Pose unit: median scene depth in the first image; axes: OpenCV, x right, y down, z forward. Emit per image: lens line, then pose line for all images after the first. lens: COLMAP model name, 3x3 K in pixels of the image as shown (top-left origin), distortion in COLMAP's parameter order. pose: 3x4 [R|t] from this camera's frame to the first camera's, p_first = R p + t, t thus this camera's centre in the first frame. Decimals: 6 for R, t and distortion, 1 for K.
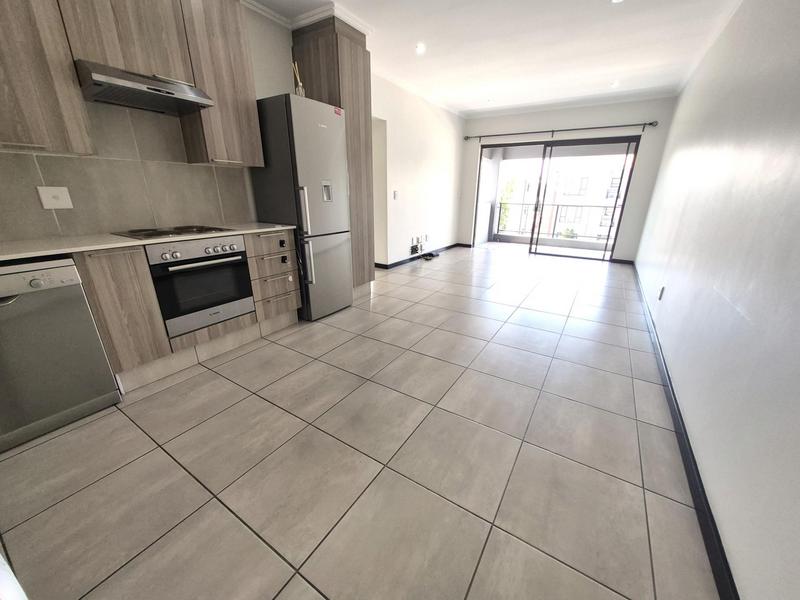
lens RADIAL K [[312.3, 0, 407.0], [0, 312.3, 301.9], [0, 0, 1]] dist [0.001136, -0.000429]
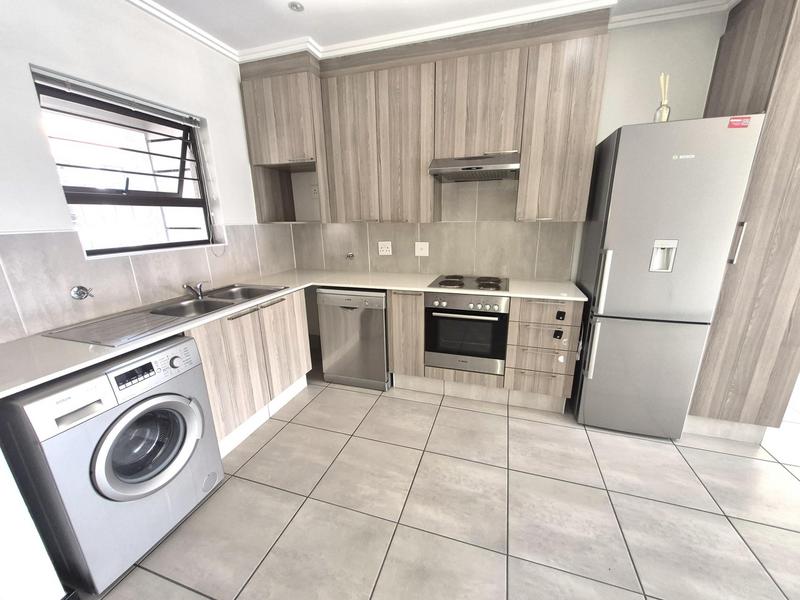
lens RADIAL K [[312.3, 0, 407.0], [0, 312.3, 301.9], [0, 0, 1]] dist [0.001136, -0.000429]
pose [[0.250179, 0.242410, -0.937362, 0.283610], [-0.309055, 0.937496, 0.159959, -0.263658], [0.917548, 0.249678, 0.309460, 0.446193]]
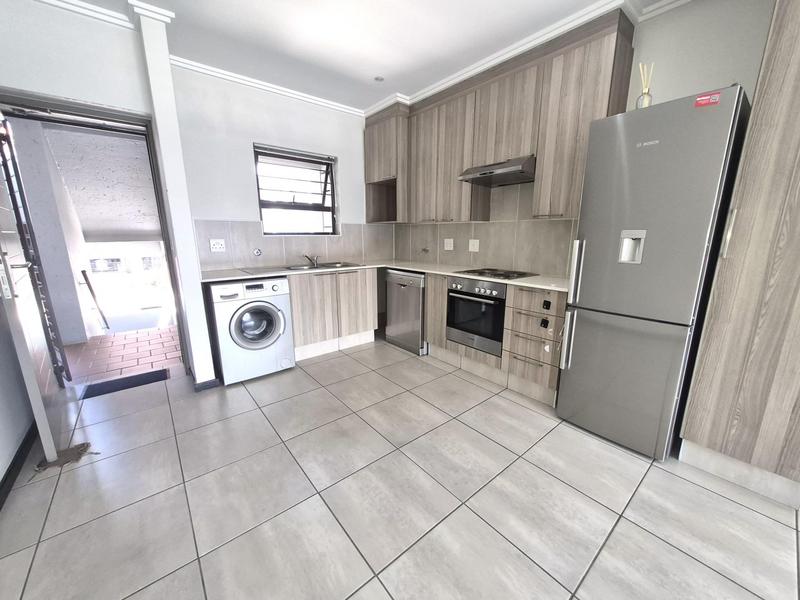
lens RADIAL K [[312.3, 0, 407.0], [0, 312.3, 301.9], [0, 0, 1]] dist [0.001136, -0.000429]
pose [[-0.308764, 0.192924, -0.931368, 0.576050], [-0.323466, 0.899549, 0.293567, -0.371671], [0.894447, 0.391909, -0.215343, 0.981717]]
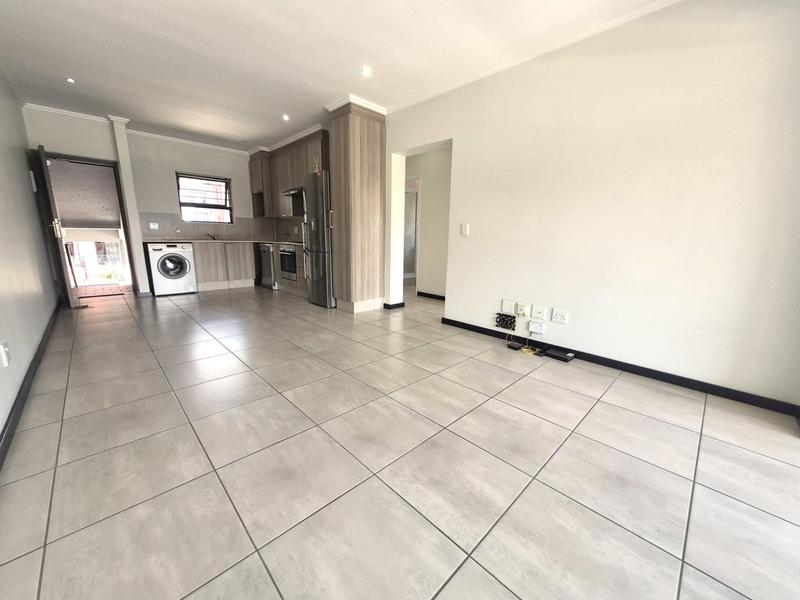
lens RADIAL K [[312.3, 0, 407.0], [0, 312.3, 301.9], [0, 0, 1]] dist [0.001136, -0.000429]
pose [[-0.228221, 0.180810, -0.956673, 1.539557], [-0.346833, 0.903044, 0.253414, -0.709832], [0.909737, 0.389640, -0.143383, 2.271026]]
